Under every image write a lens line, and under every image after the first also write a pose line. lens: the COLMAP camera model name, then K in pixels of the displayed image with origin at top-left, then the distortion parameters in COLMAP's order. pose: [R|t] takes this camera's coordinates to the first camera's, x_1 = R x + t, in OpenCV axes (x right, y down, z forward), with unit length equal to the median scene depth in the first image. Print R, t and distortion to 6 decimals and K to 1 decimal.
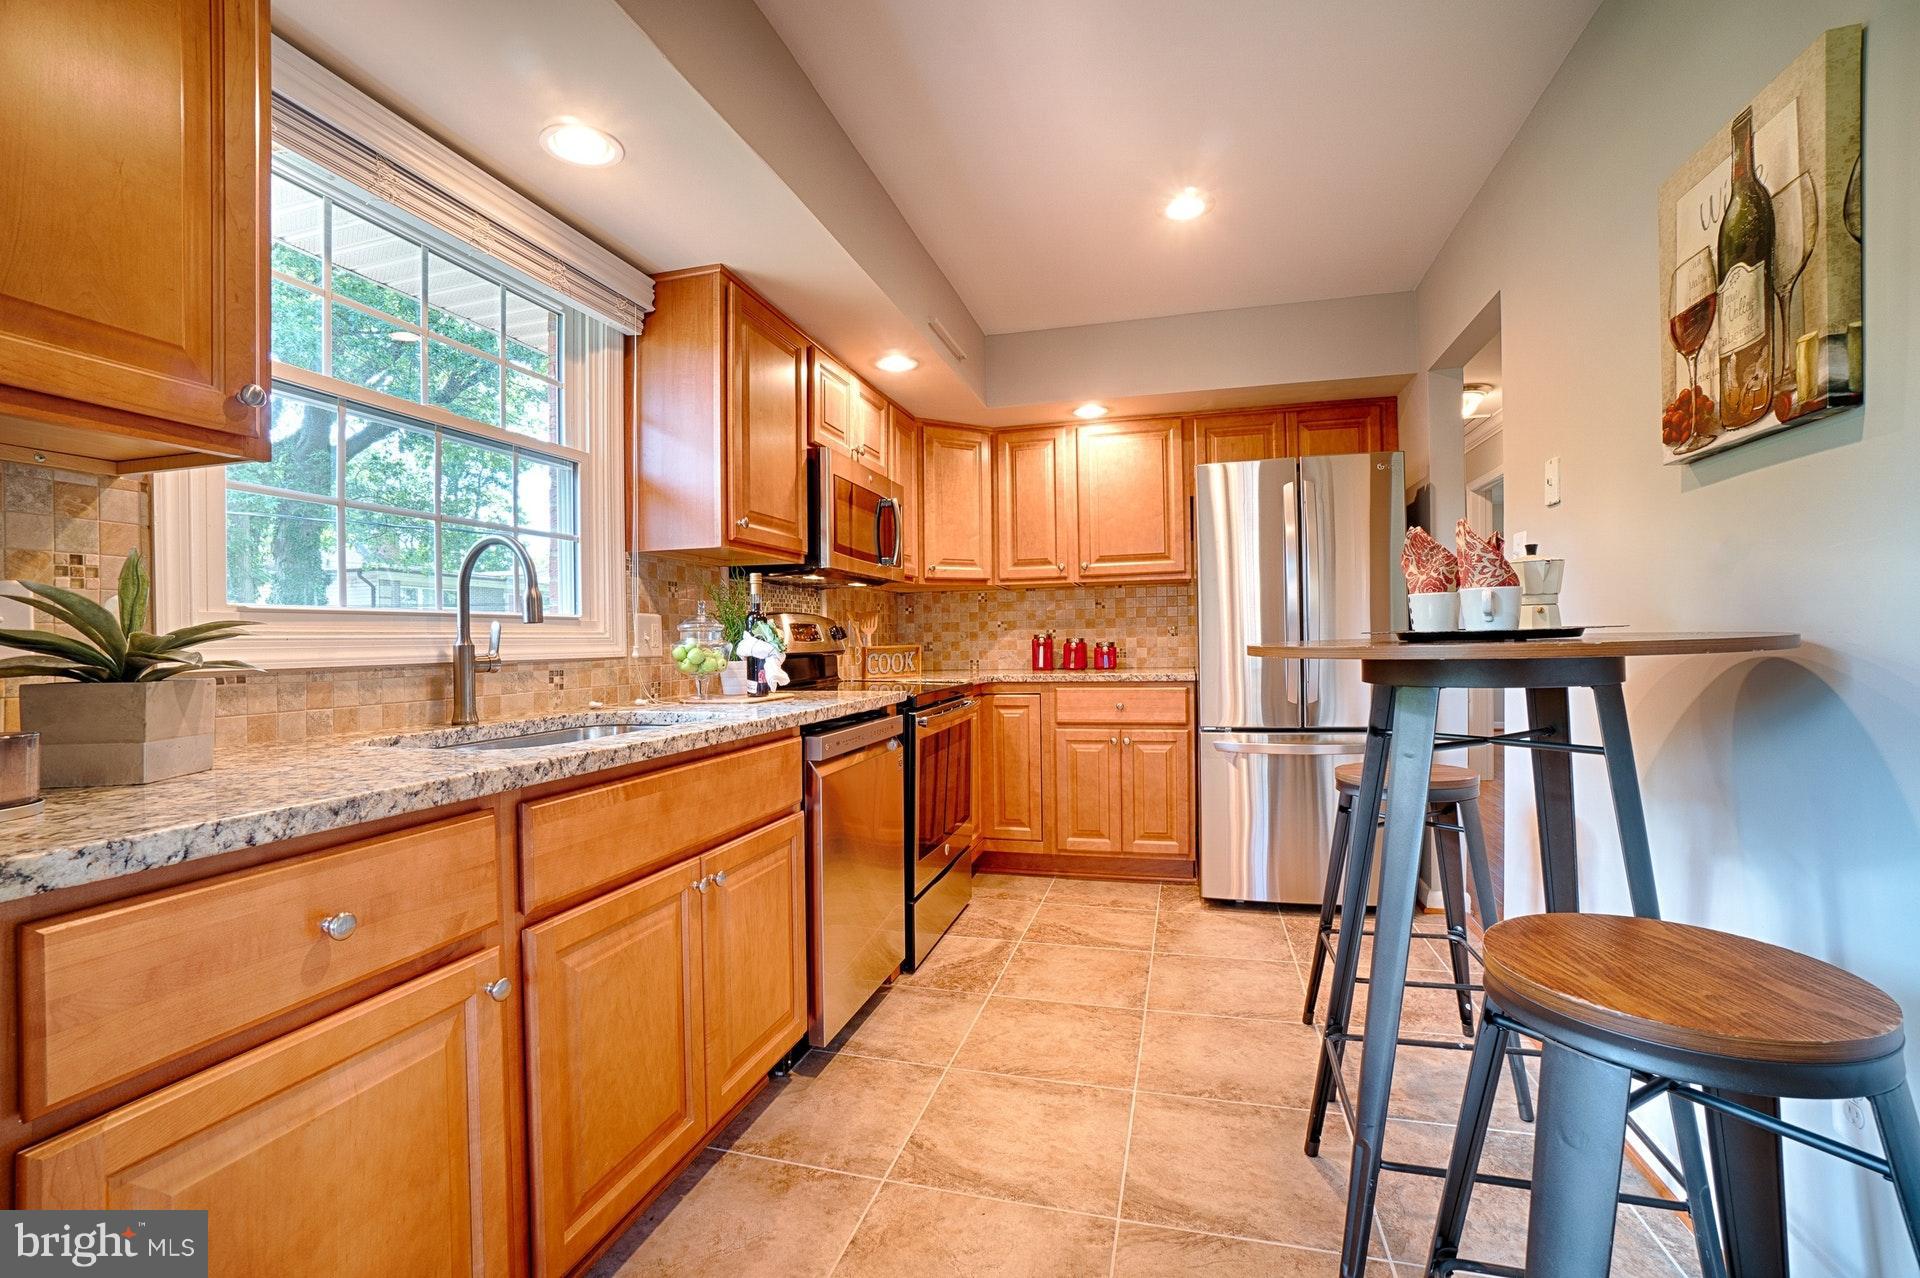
lens RADIAL K [[844.6, 0, 940.4], [0, 844.6, 640.6], [0, 0, 1]] dist [-0.063107, 0.022615]
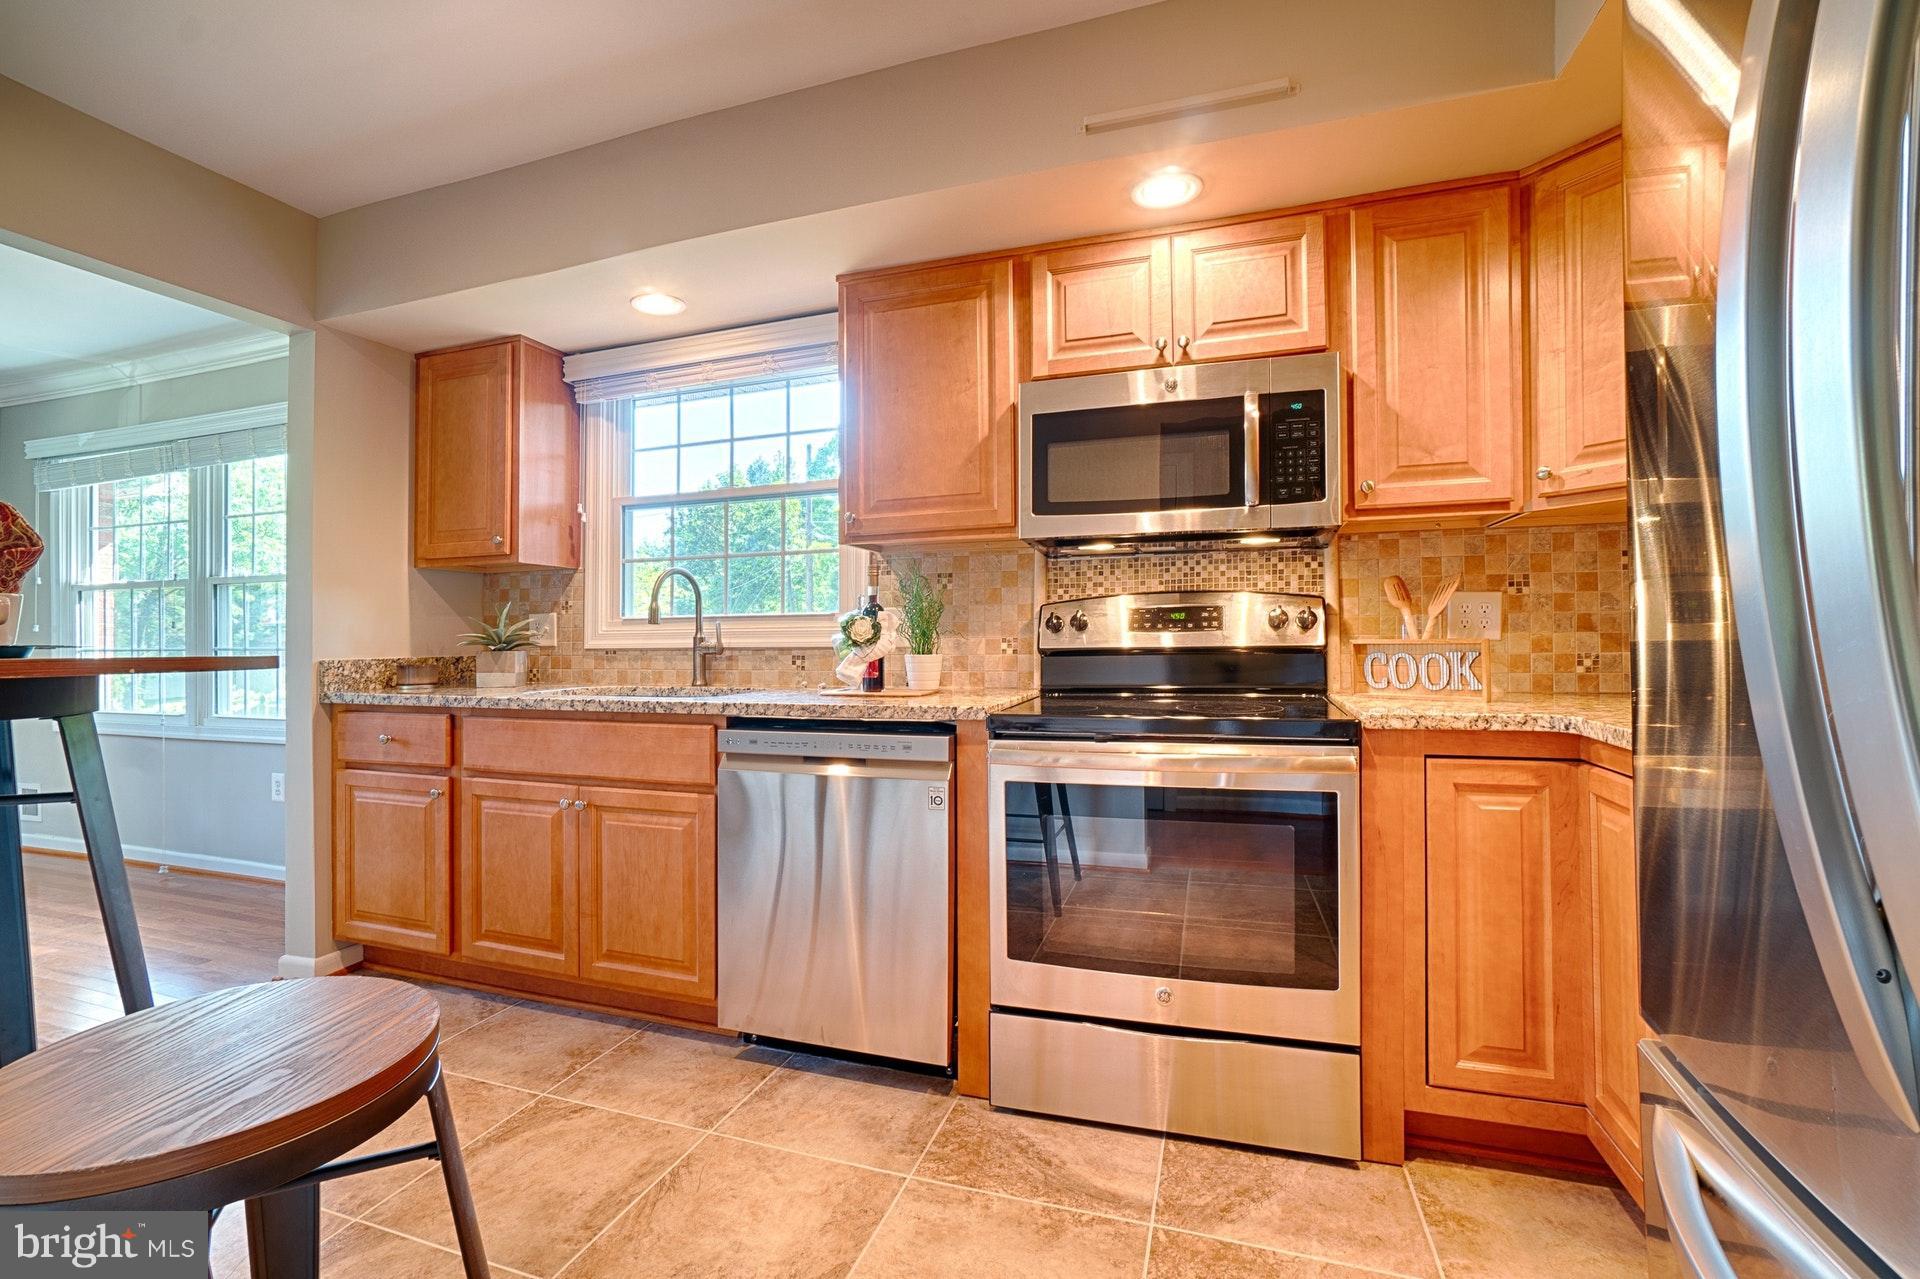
lens RADIAL K [[852.5, 0, 948.6], [0, 852.5, 635.2], [0, 0, 1]] dist [-0.070362, 0.031172]
pose [[-0.038792, 0.014491, -0.999142, 1.045486], [0.010791, 0.999843, 0.014082, -0.014759], [0.999189, -0.010235, -0.038942, 1.574410]]
